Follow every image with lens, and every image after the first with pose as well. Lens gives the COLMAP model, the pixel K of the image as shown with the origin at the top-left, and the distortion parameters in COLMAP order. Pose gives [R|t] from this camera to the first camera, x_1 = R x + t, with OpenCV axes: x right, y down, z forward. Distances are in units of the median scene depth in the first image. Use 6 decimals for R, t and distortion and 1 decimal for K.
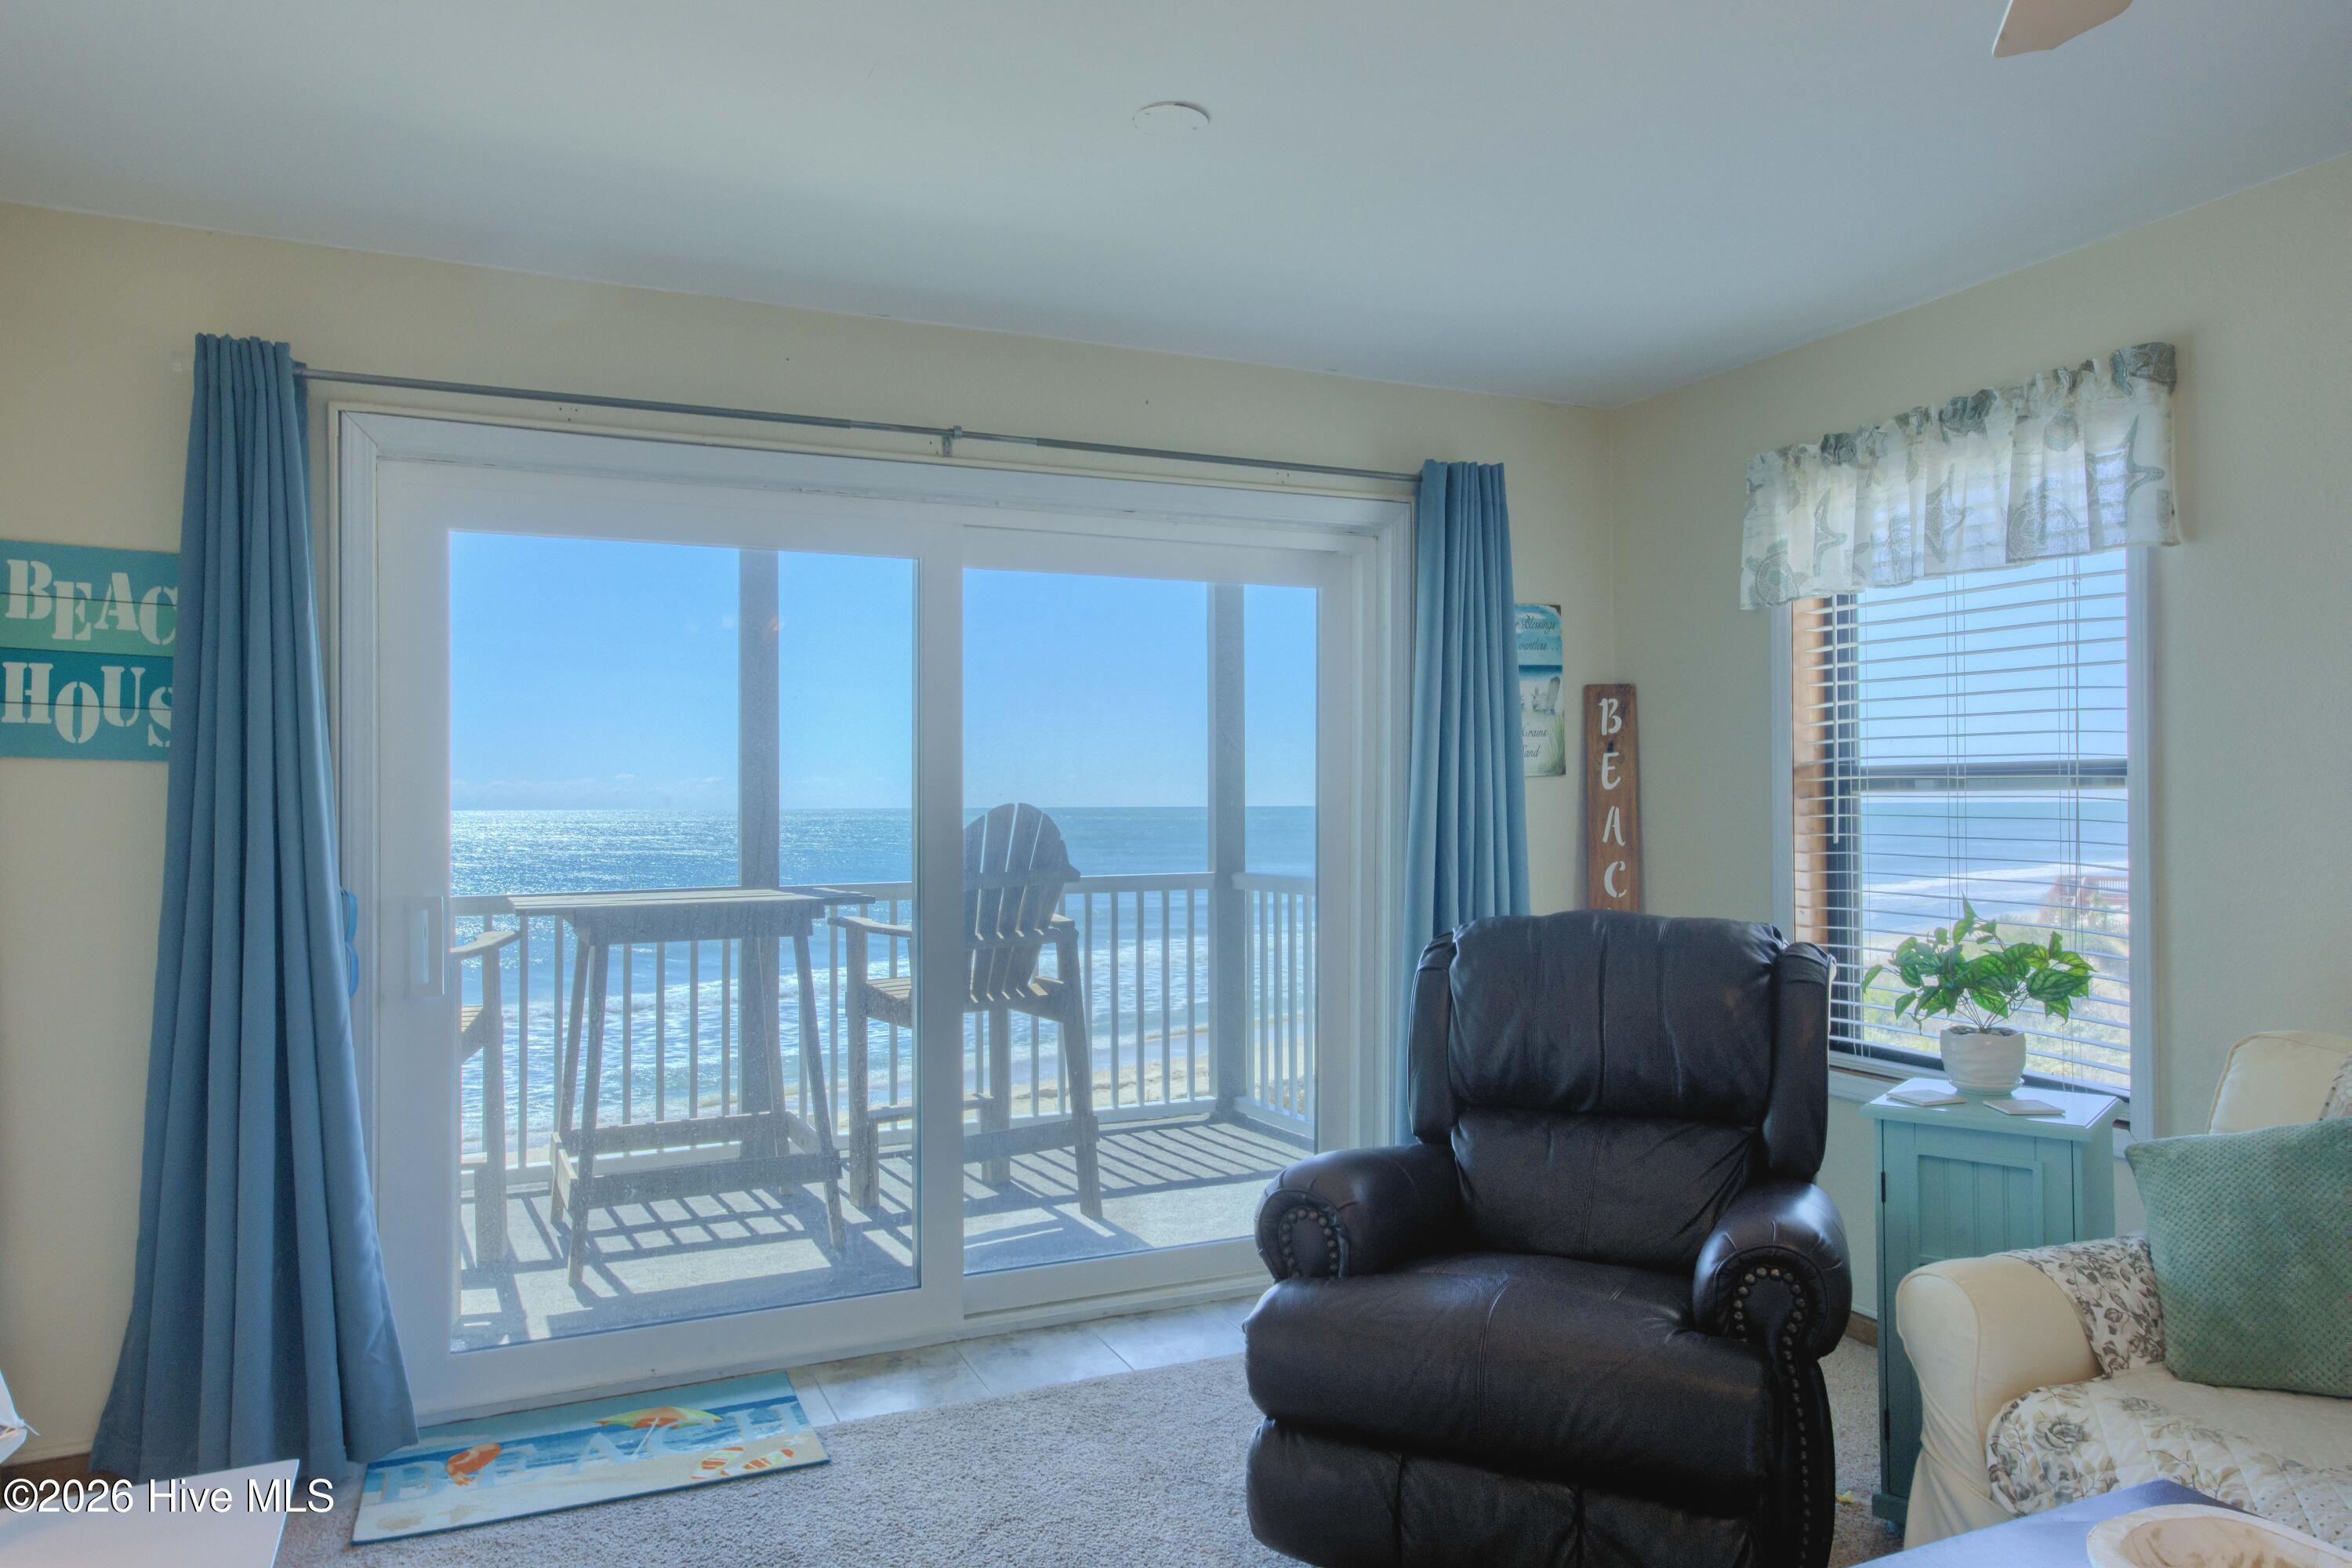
lens RADIAL K [[1523.0, 0, 1176.3], [0, 1523.0, 787.6], [0, 0, 1]] dist [-0.007171, 0.009284]
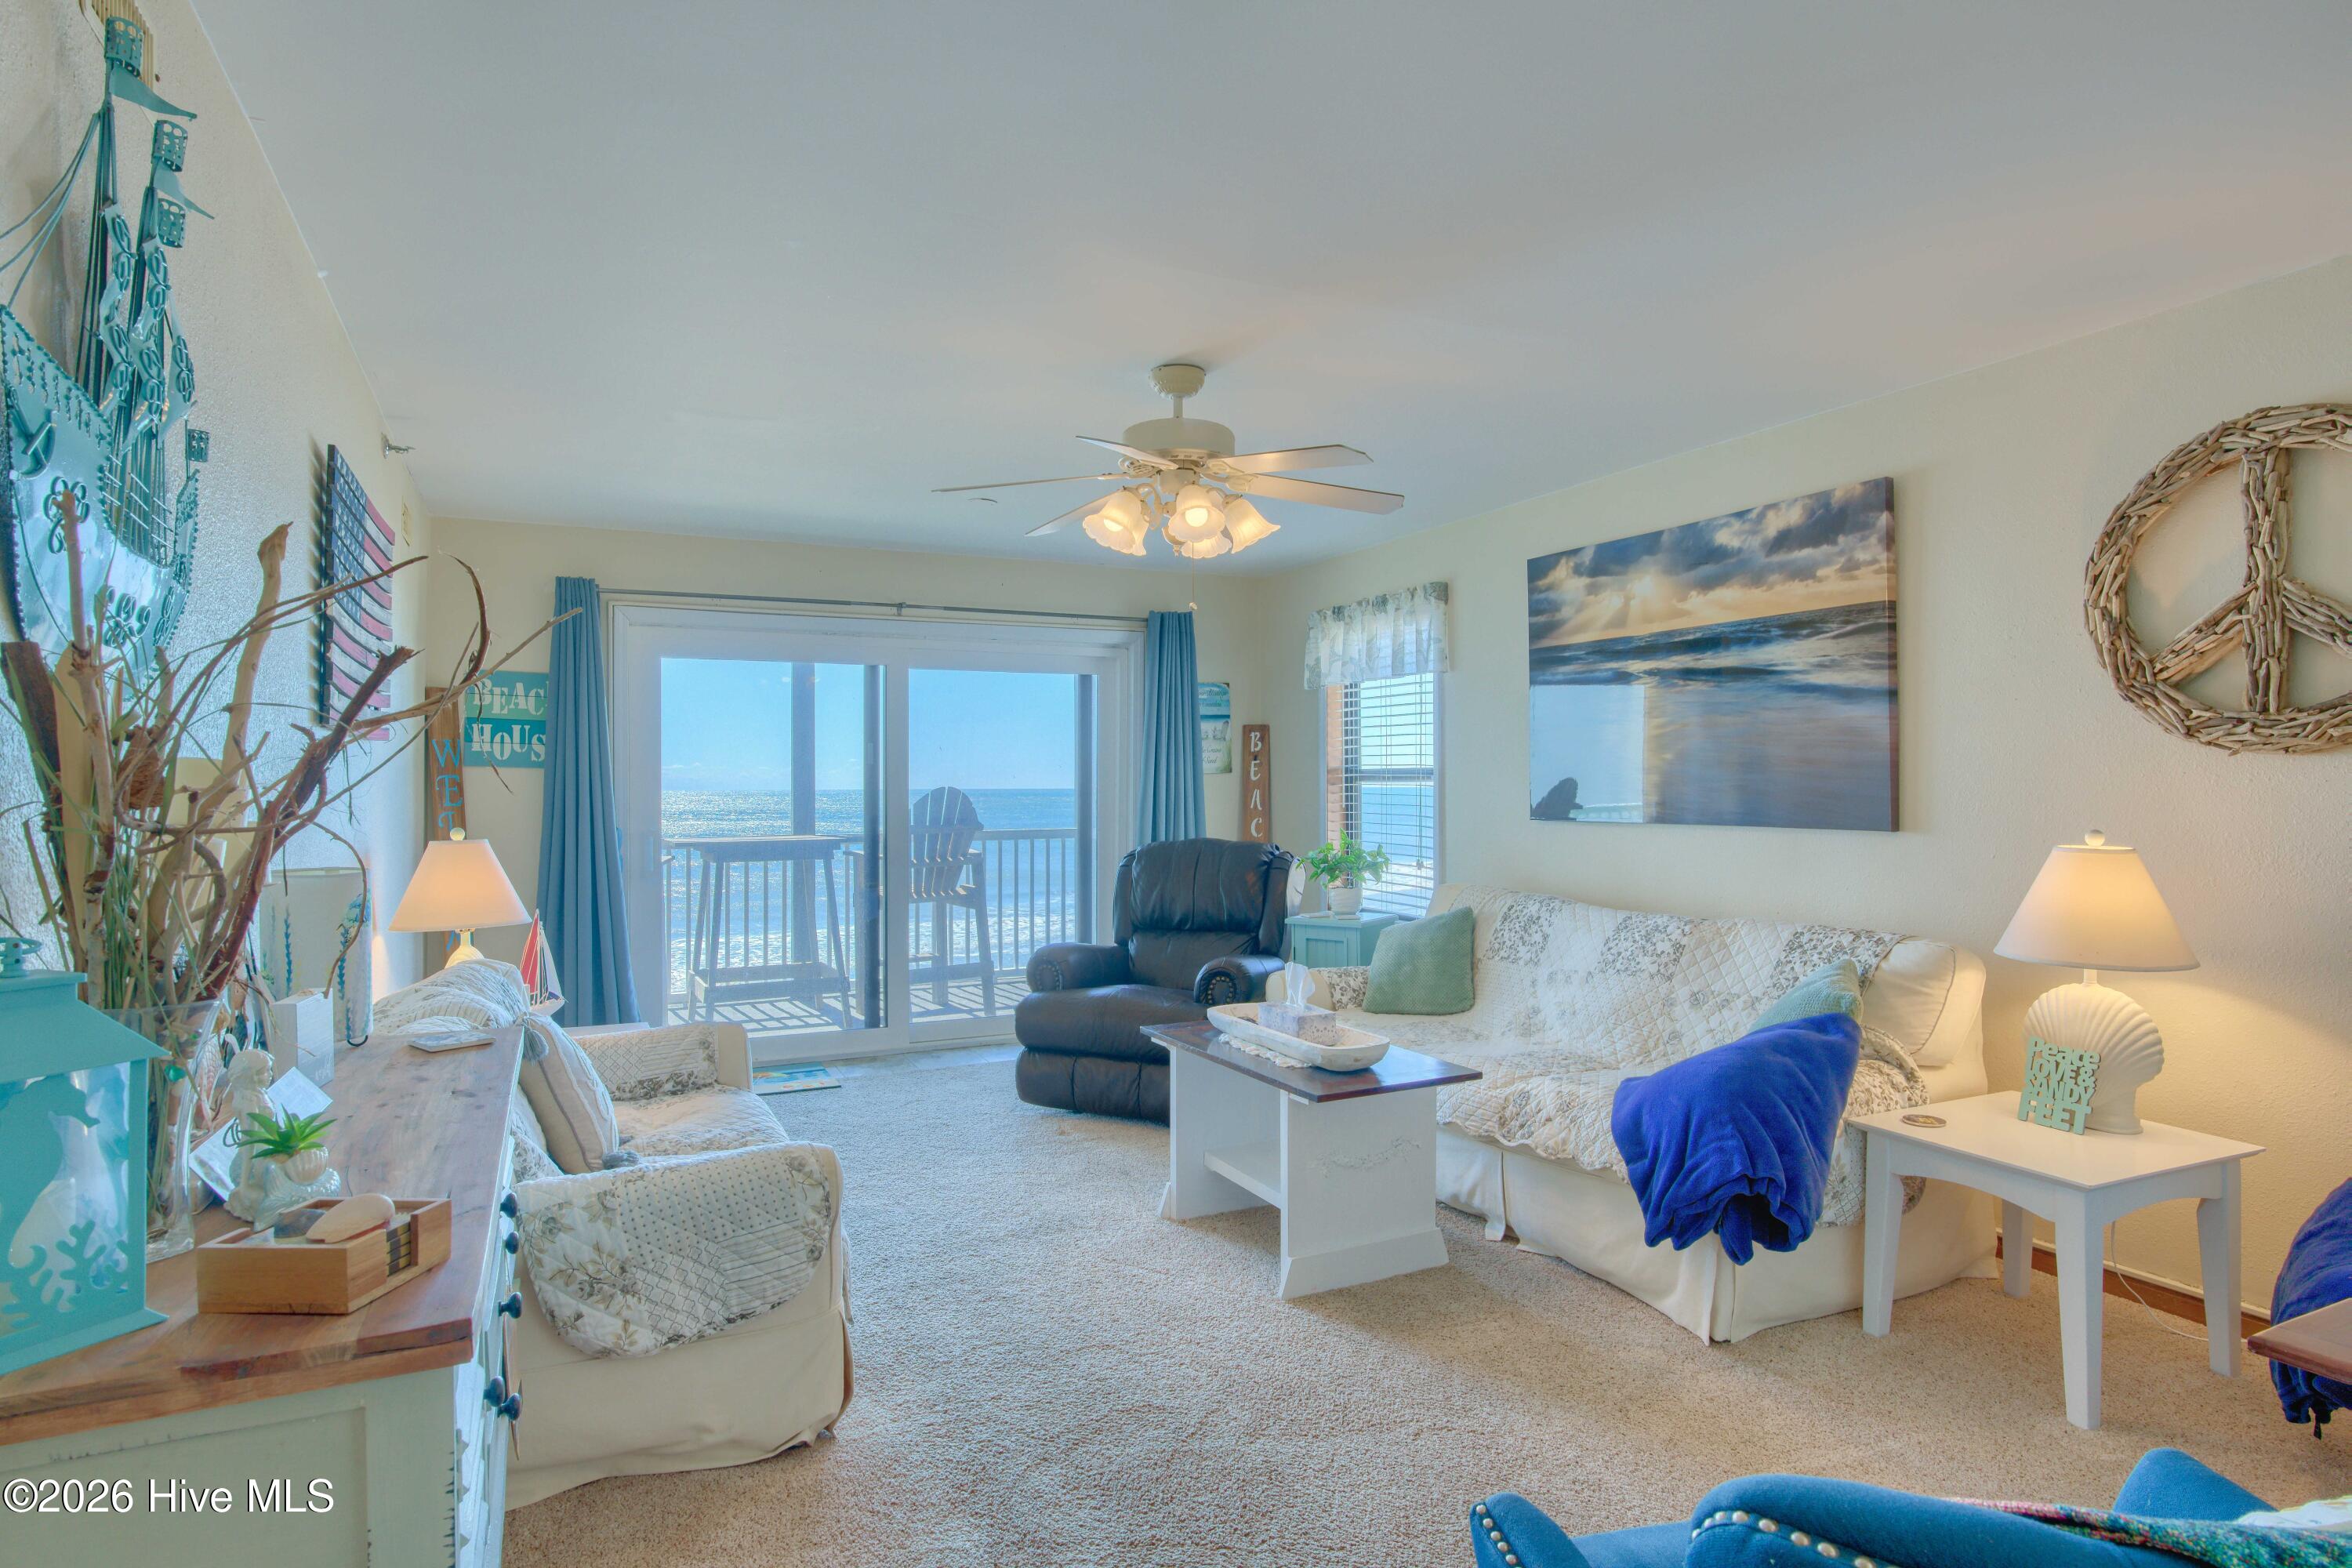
lens RADIAL K [[1320.3, 0, 1176.8], [0, 1320.3, 778.2], [0, 0, 1]] dist [-0.028869, 0.023610]
pose [[0.999887, 0.001462, 0.014942, 0.191865], [-0.001538, 0.999986, 0.005071, -0.011095], [-0.014935, -0.005093, 0.999875, -0.759619]]
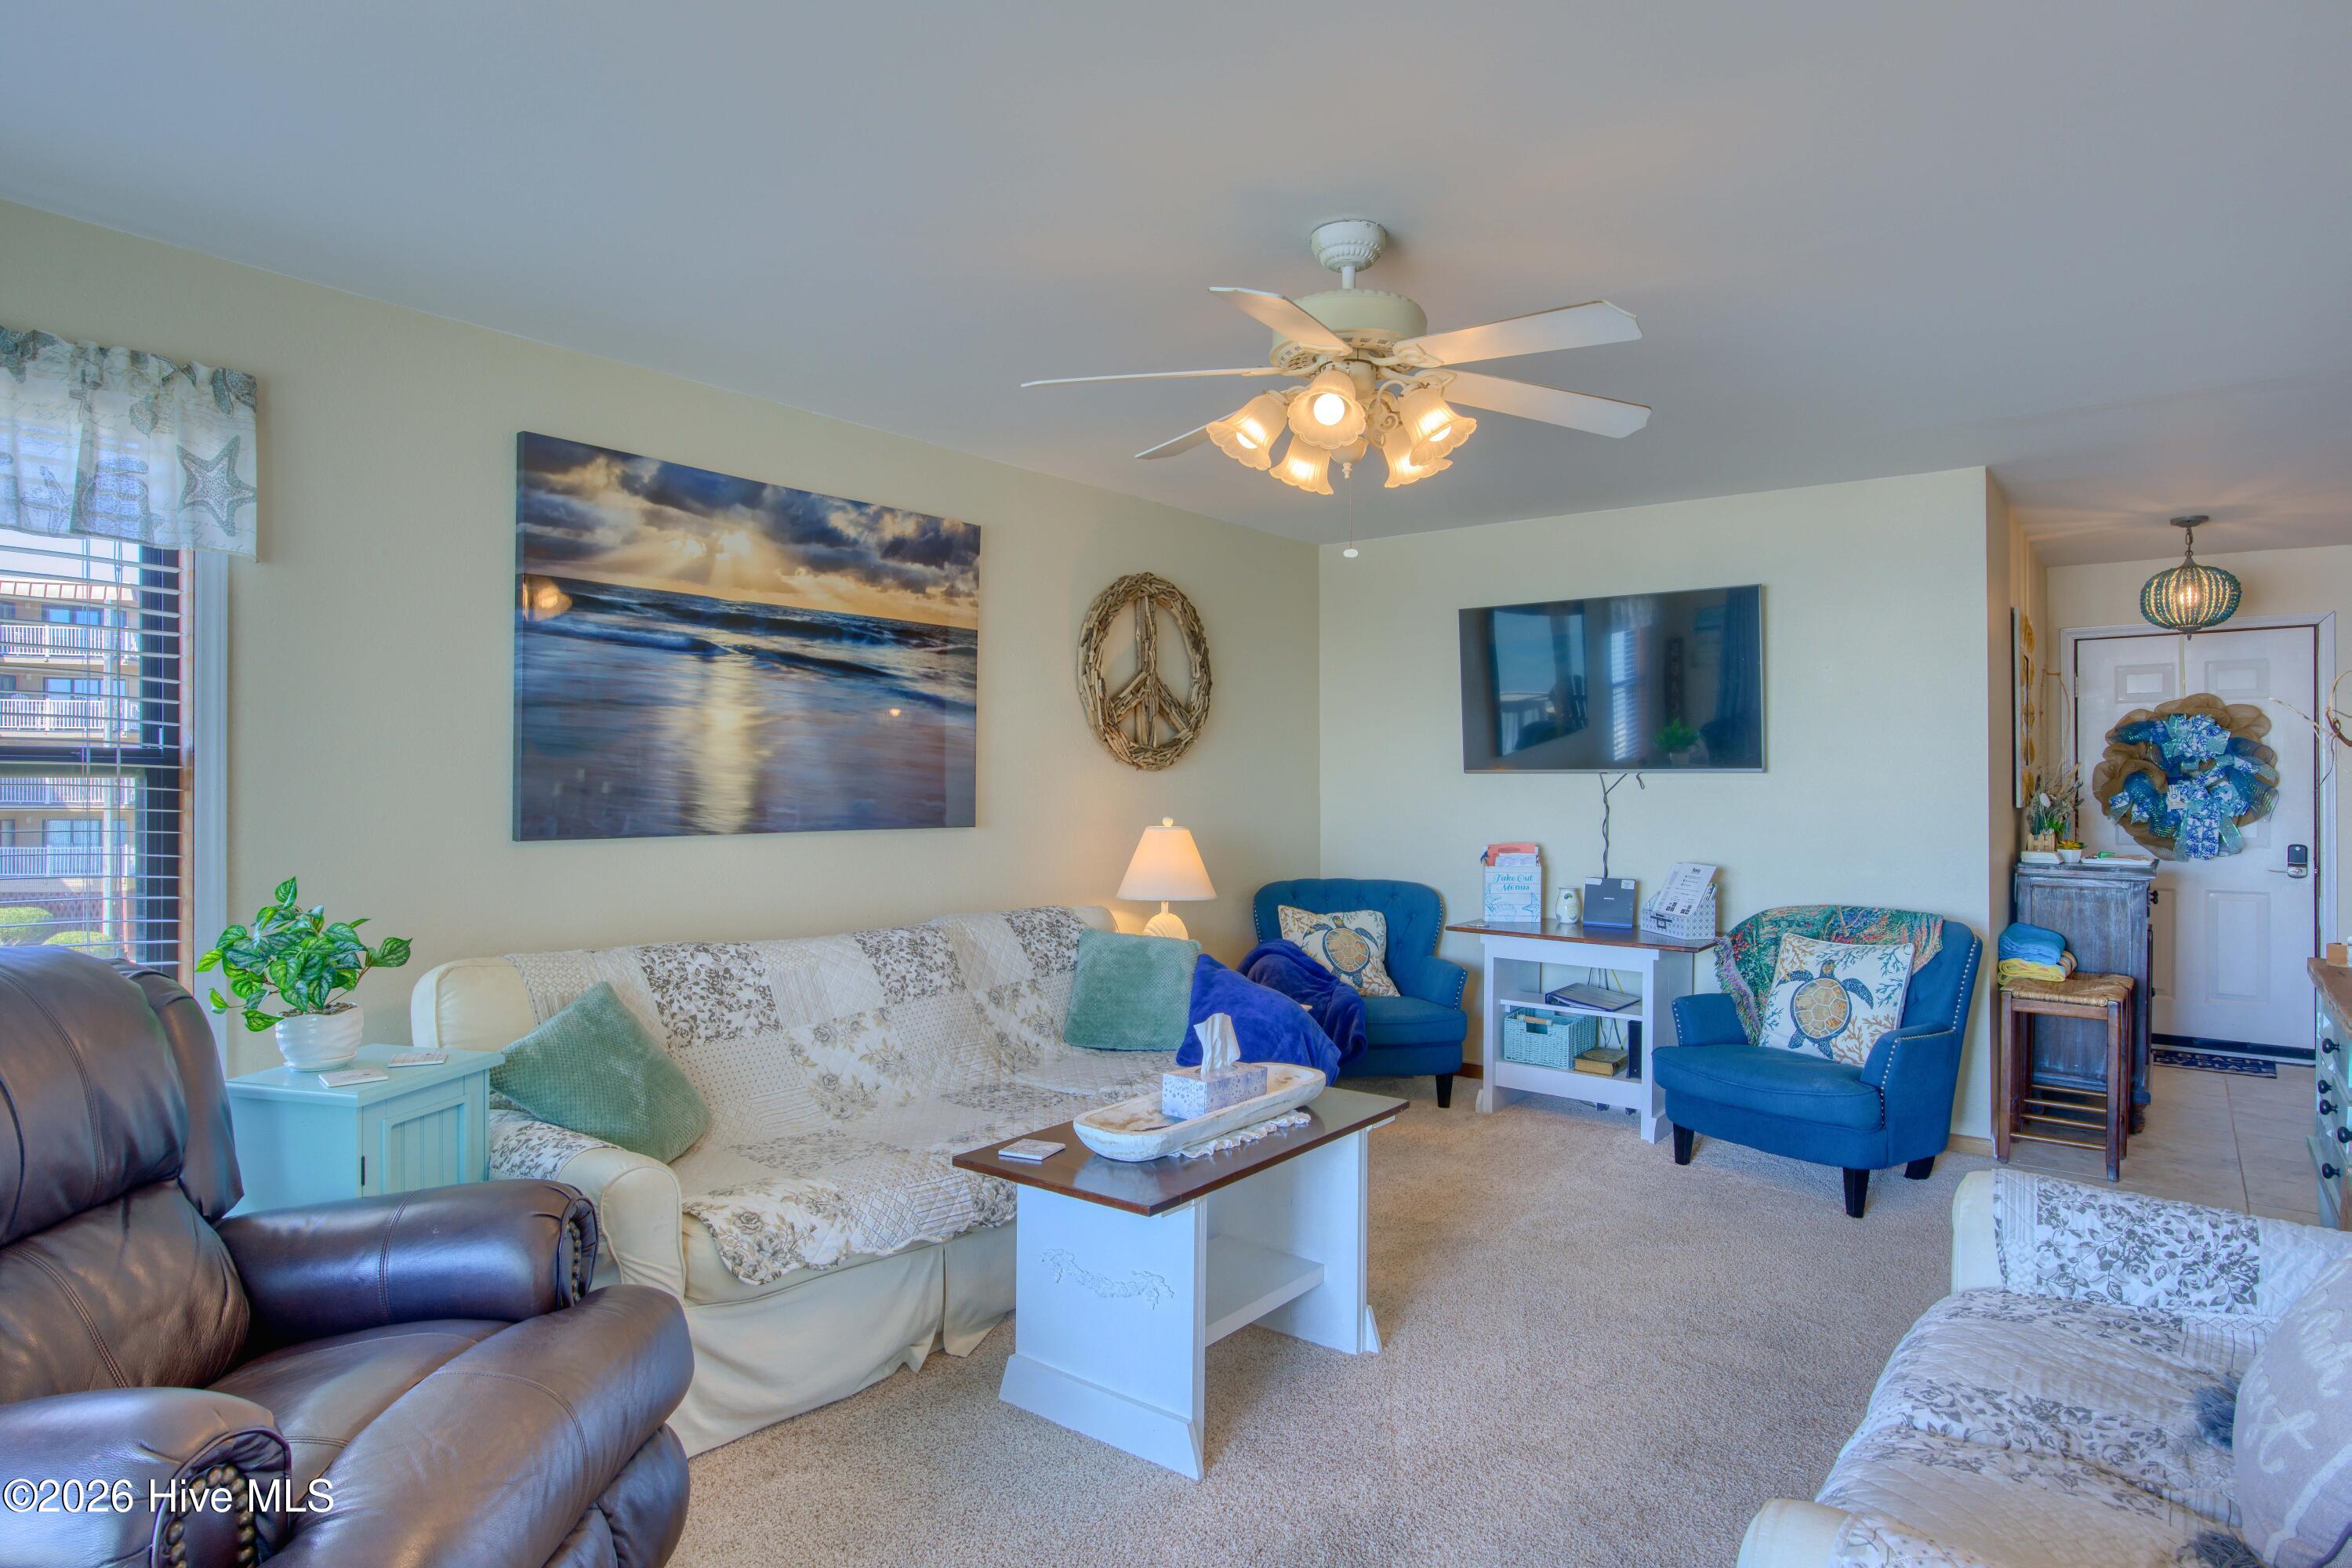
lens RADIAL K [[1320.3, 0, 1179.4], [0, 1320.3, 781.5], [0, 0, 1]] dist [-0.028869, 0.023610]
pose [[-0.458581, 0.005956, 0.888633, -0.416809], [-0.007896, 0.999911, -0.010777, 0.005451], [-0.888617, -0.011959, -0.458493, 0.683426]]
